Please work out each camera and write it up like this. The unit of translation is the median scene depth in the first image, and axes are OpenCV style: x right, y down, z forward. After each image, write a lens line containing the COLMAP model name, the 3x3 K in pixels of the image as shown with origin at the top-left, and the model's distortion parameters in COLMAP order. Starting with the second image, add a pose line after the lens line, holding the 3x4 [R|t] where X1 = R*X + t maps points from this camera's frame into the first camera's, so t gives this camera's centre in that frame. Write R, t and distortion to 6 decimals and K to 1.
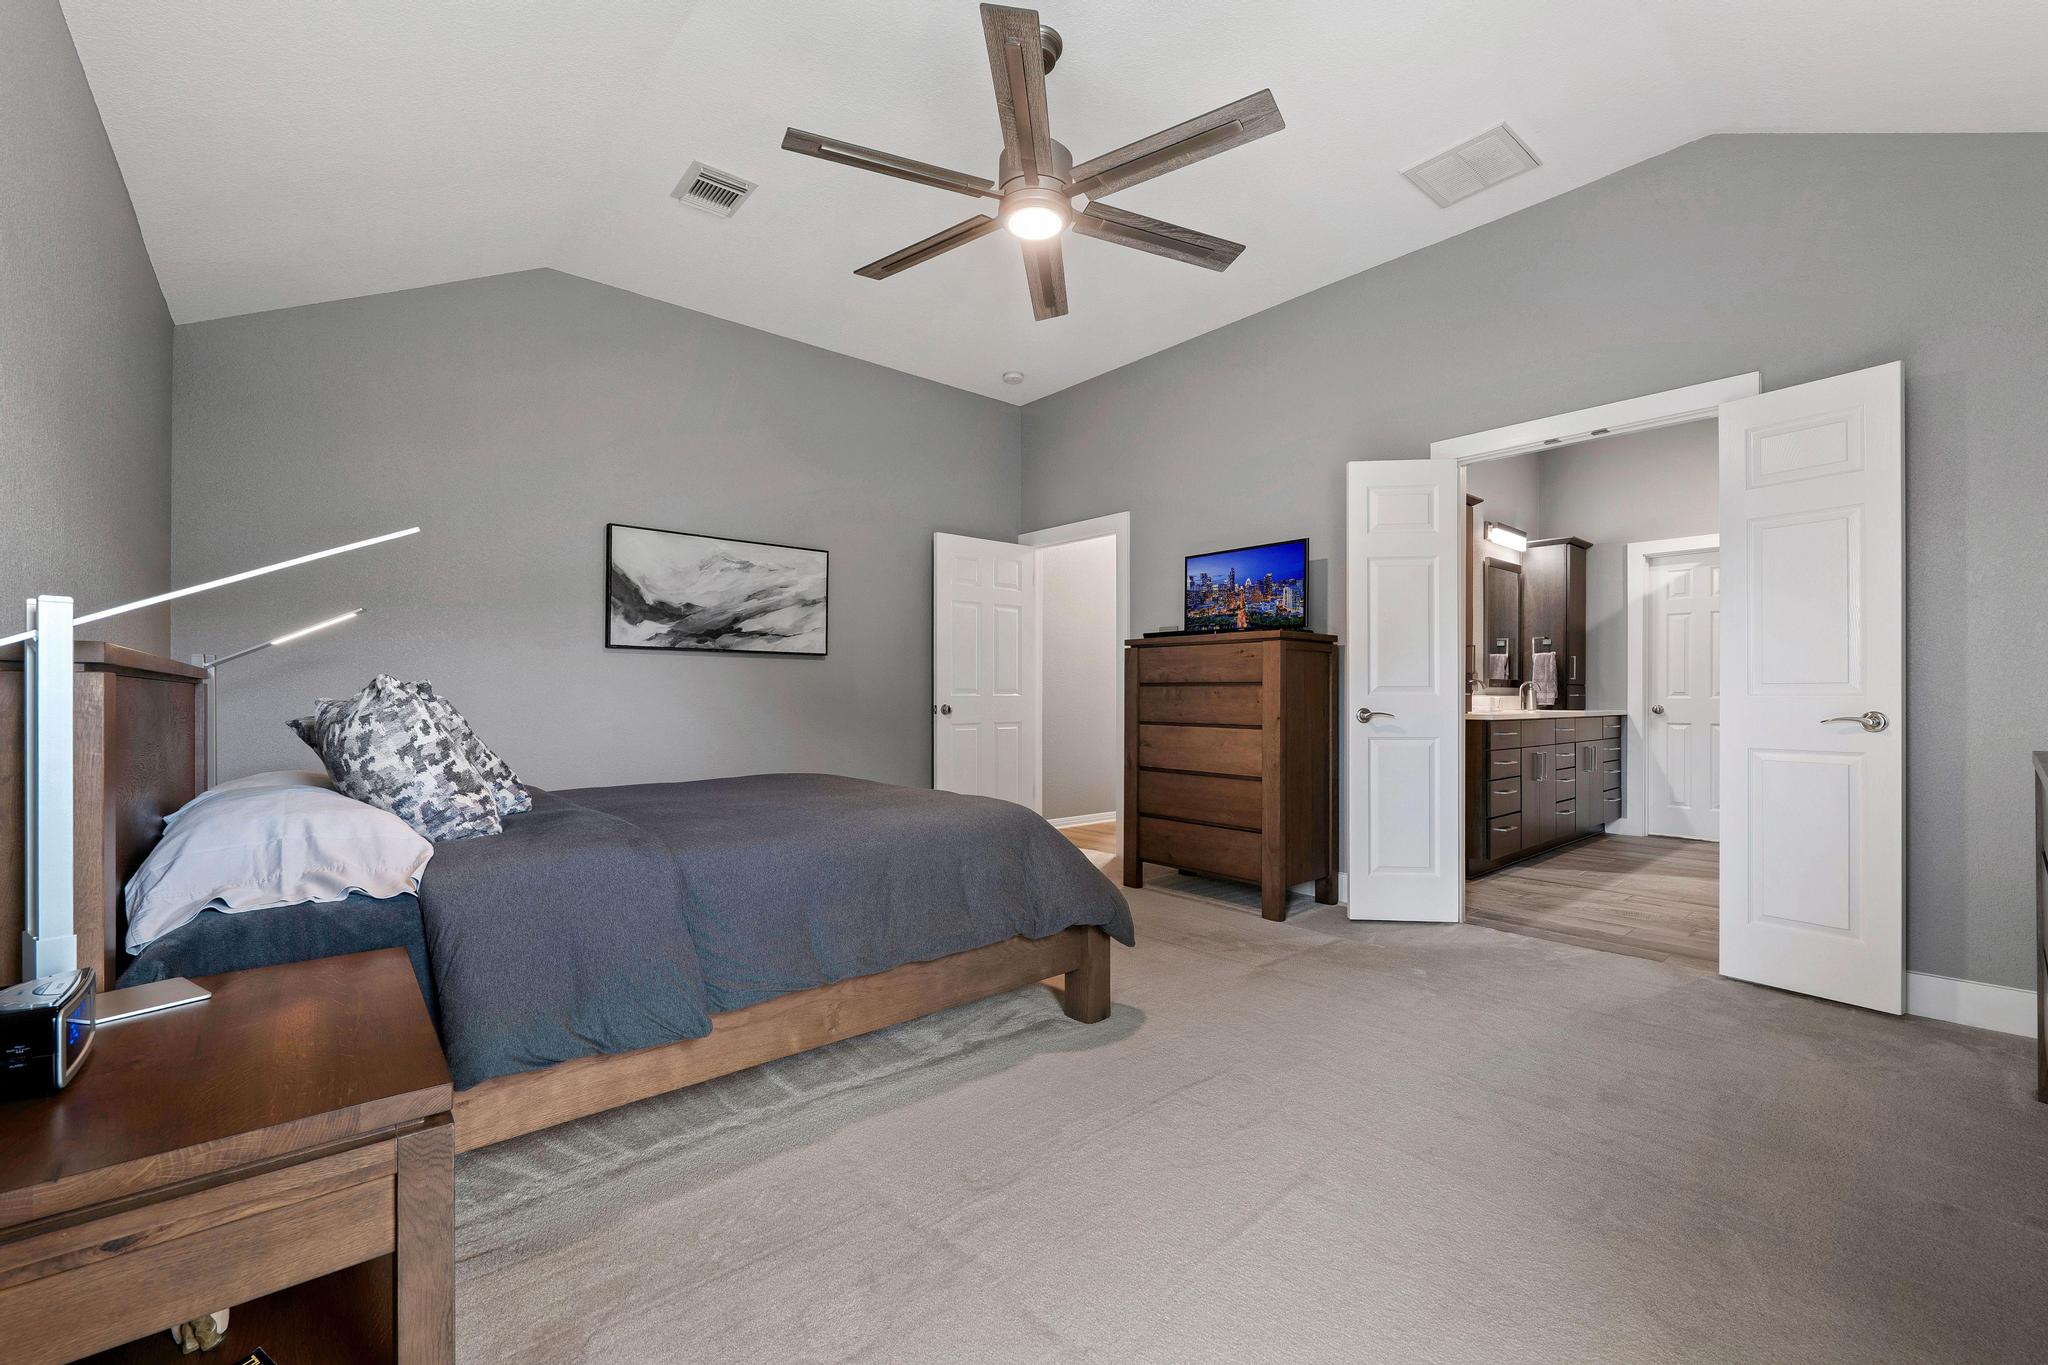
lens RADIAL K [[822.2, 0, 1014.9], [0, 822.2, 688.2], [0, 0, 1]] dist [-0.005045, -0.000342]
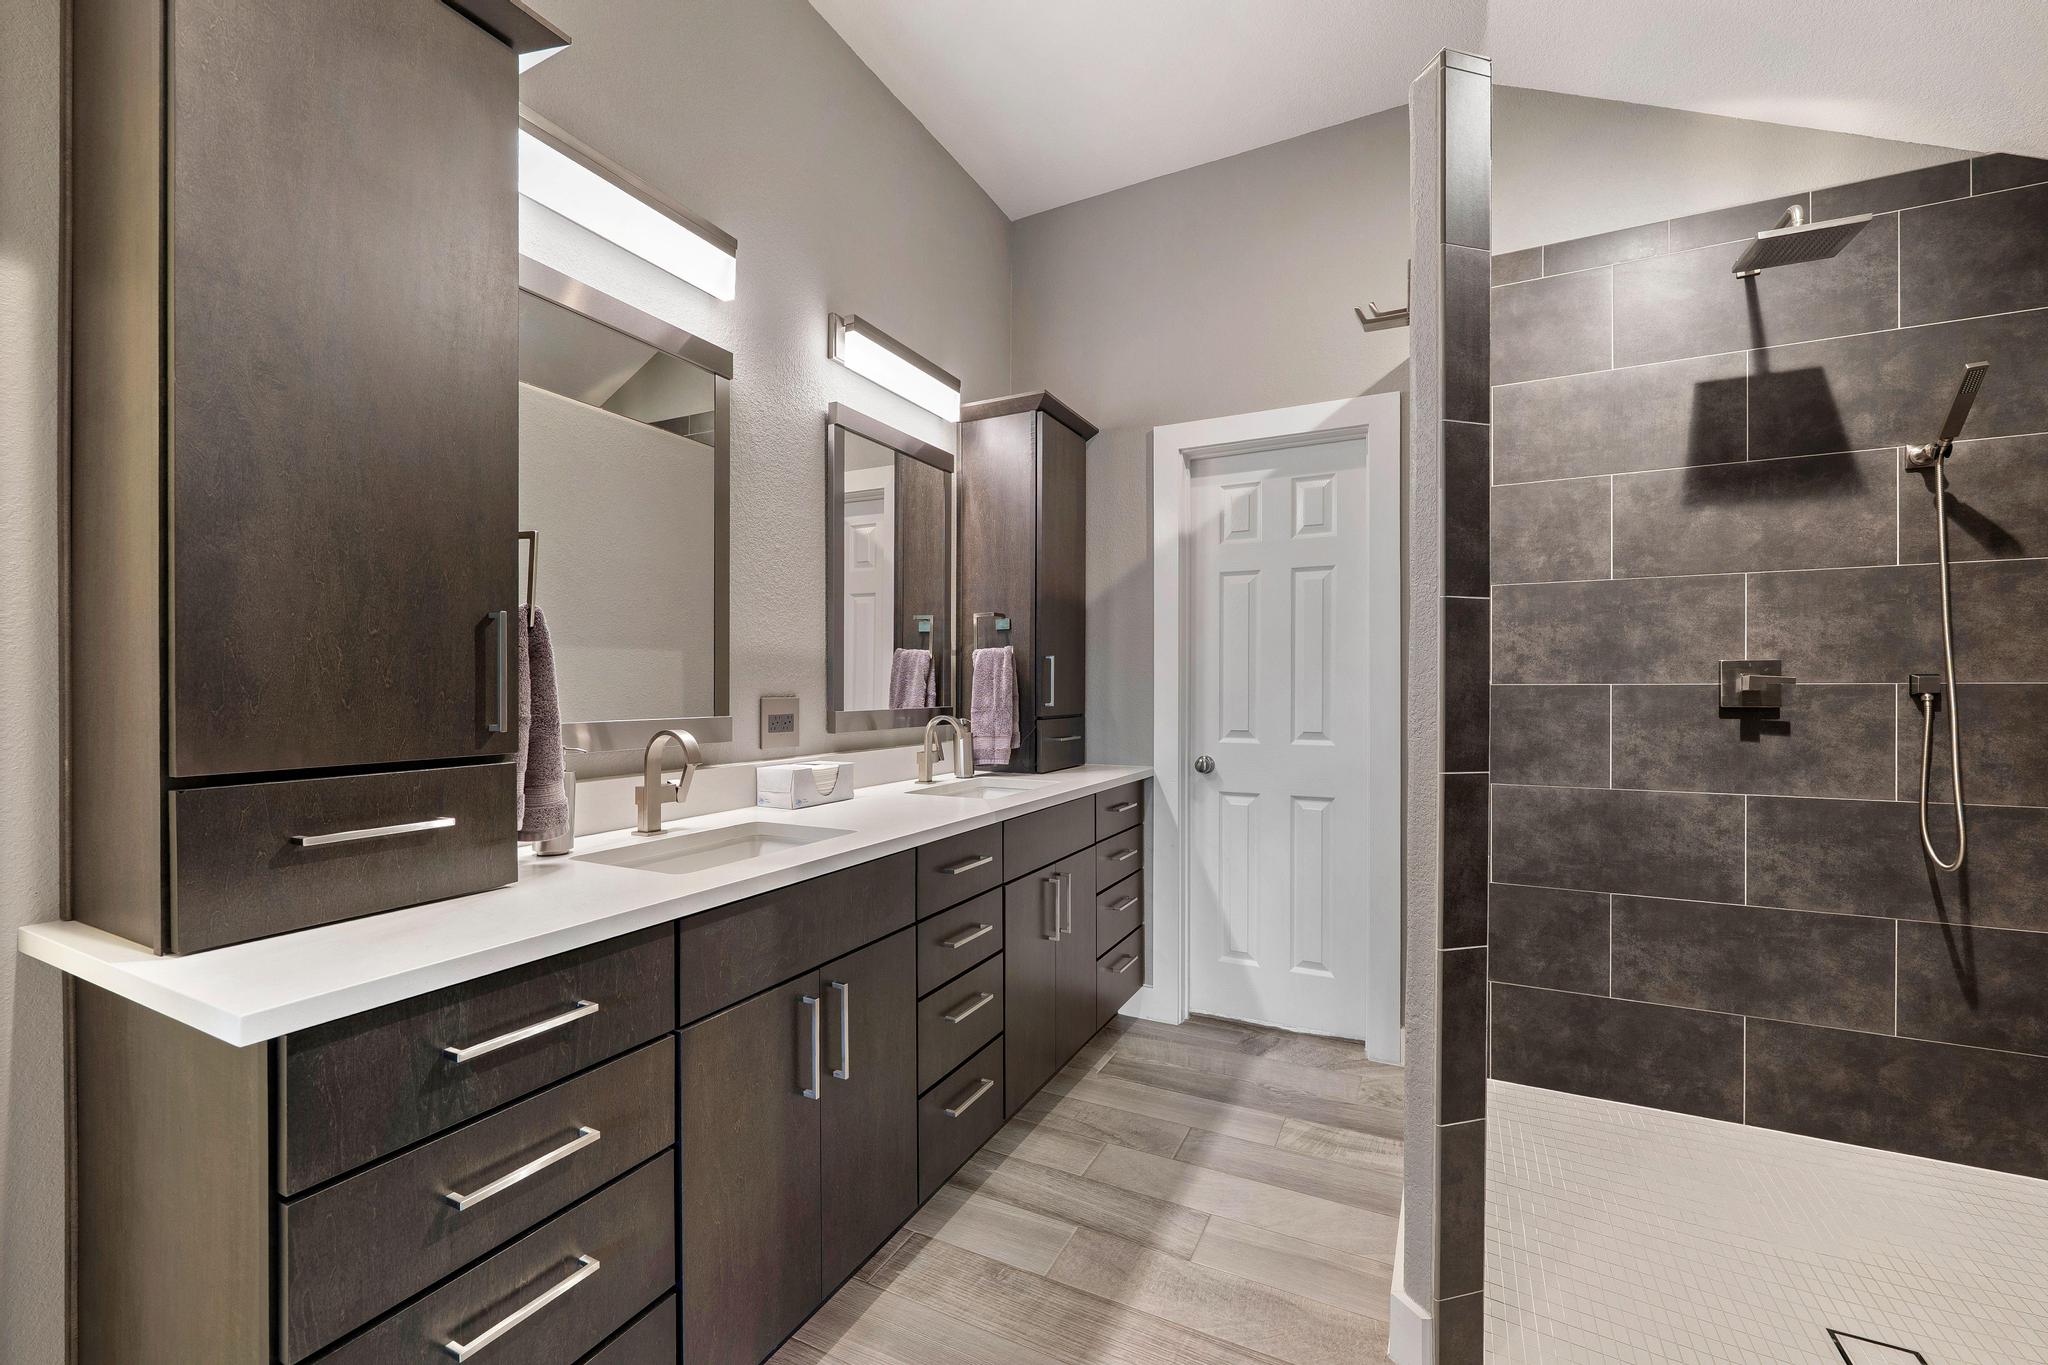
lens RADIAL K [[831.7, 0, 1024.8], [0, 831.7, 689.3], [0, 0, 1]] dist [-0.005147, 0.000014]
pose [[0.927559, -0.005739, 0.373633, 0.490599], [0.003380, 0.999970, 0.006966, -0.023327], [-0.373662, -0.005199, 0.927551, 0.568303]]
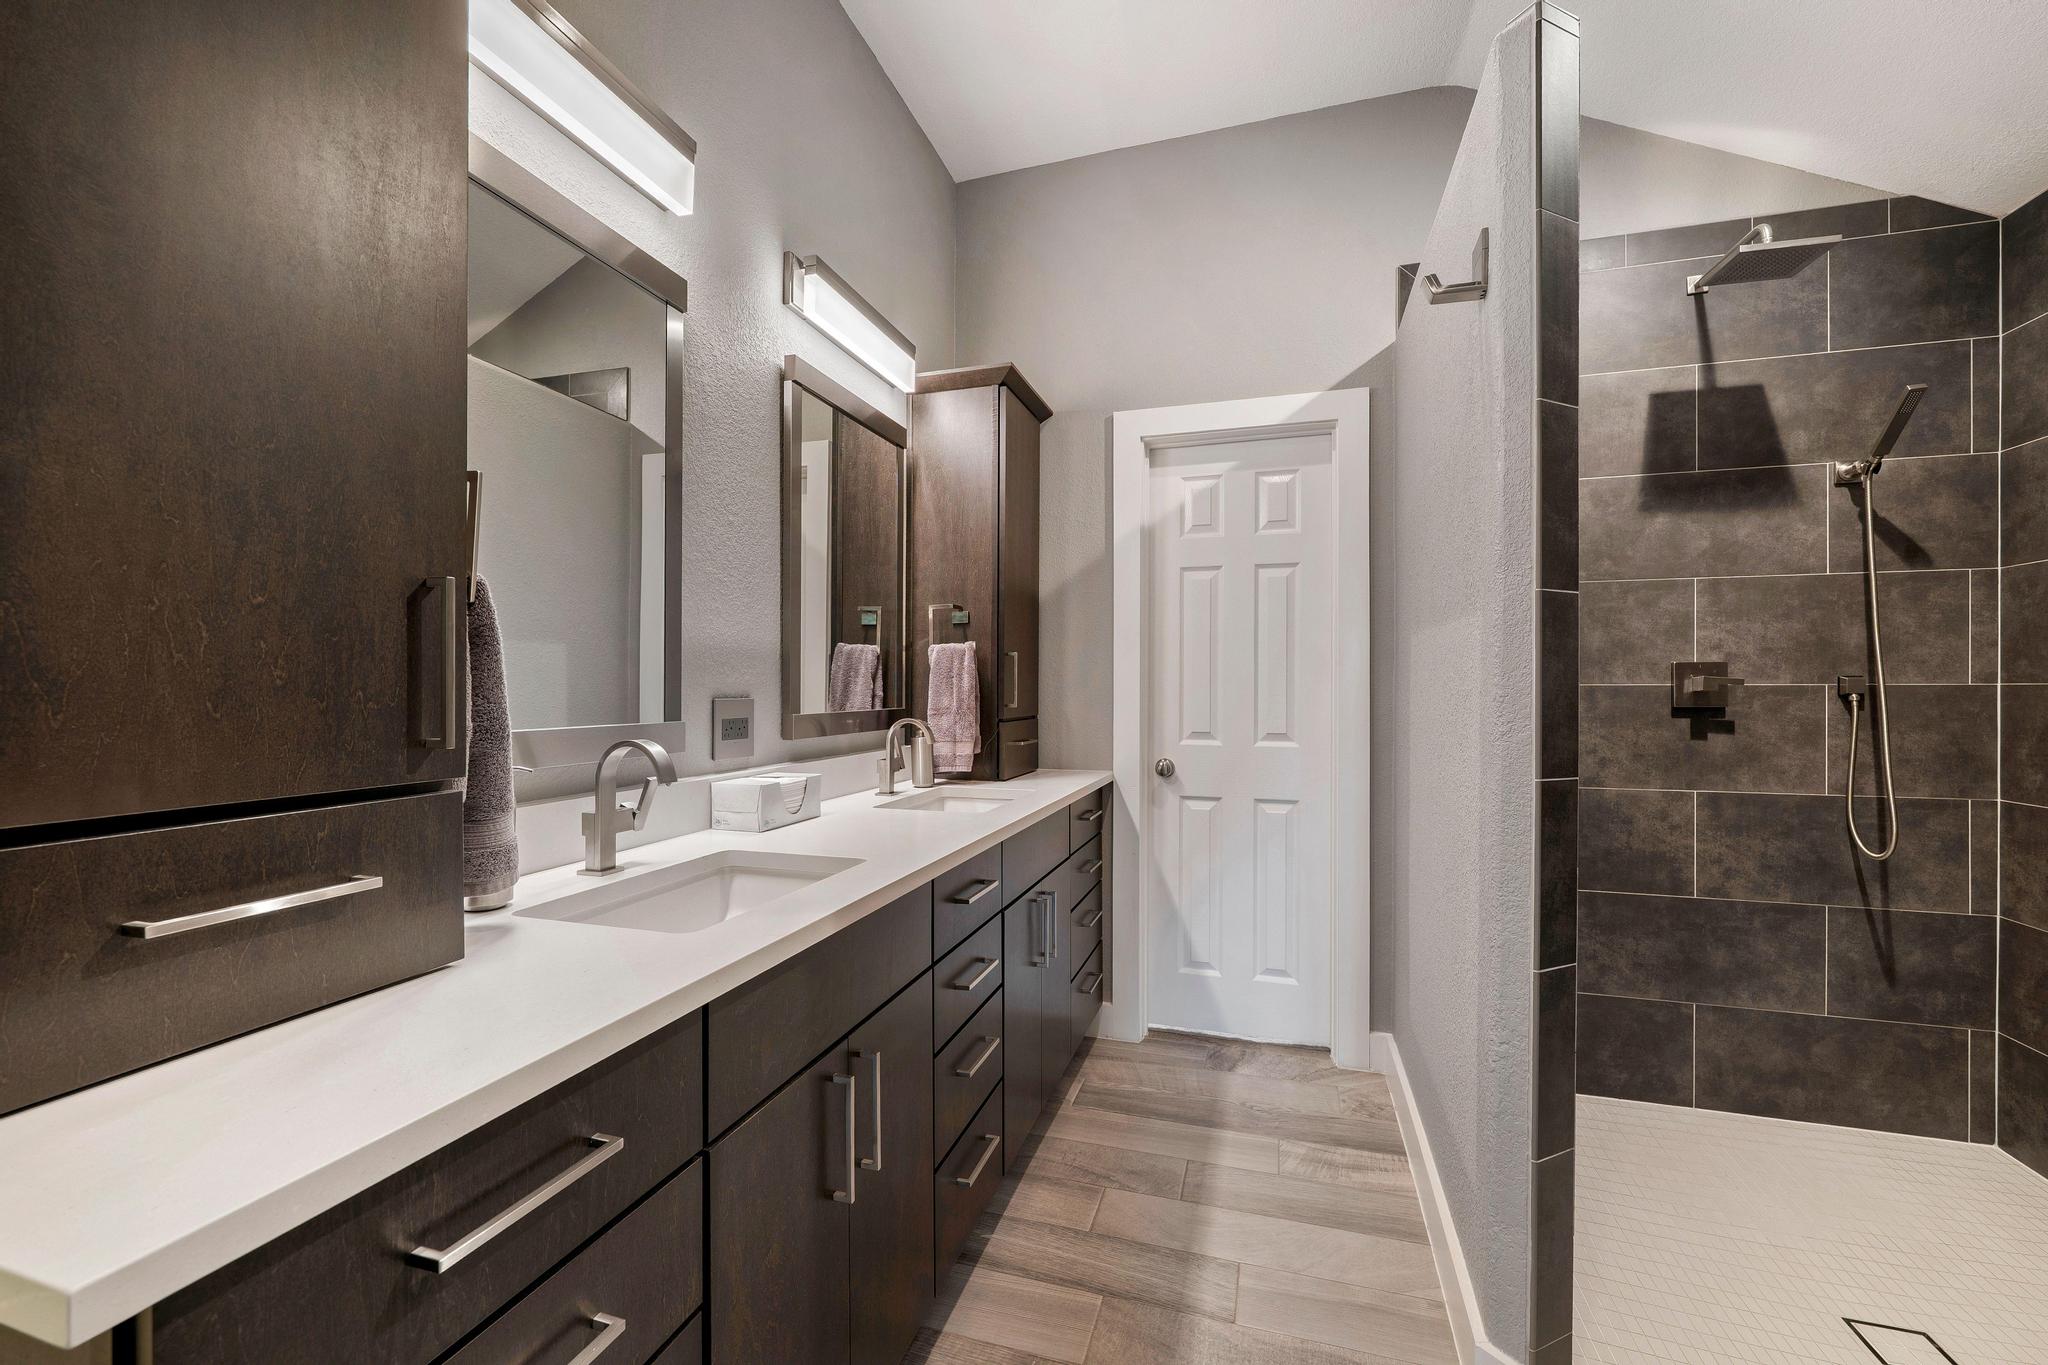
lens RADIAL K [[822.2, 0, 1014.9], [0, 822.2, 688.2], [0, 0, 1]] dist [-0.005045, -0.000342]
pose [[0.853054, -0.004035, 0.521807, 0.457595], [0.001083, 0.999982, 0.005962, -0.023035], [-0.521822, -0.004521, 0.853043, 0.633124]]
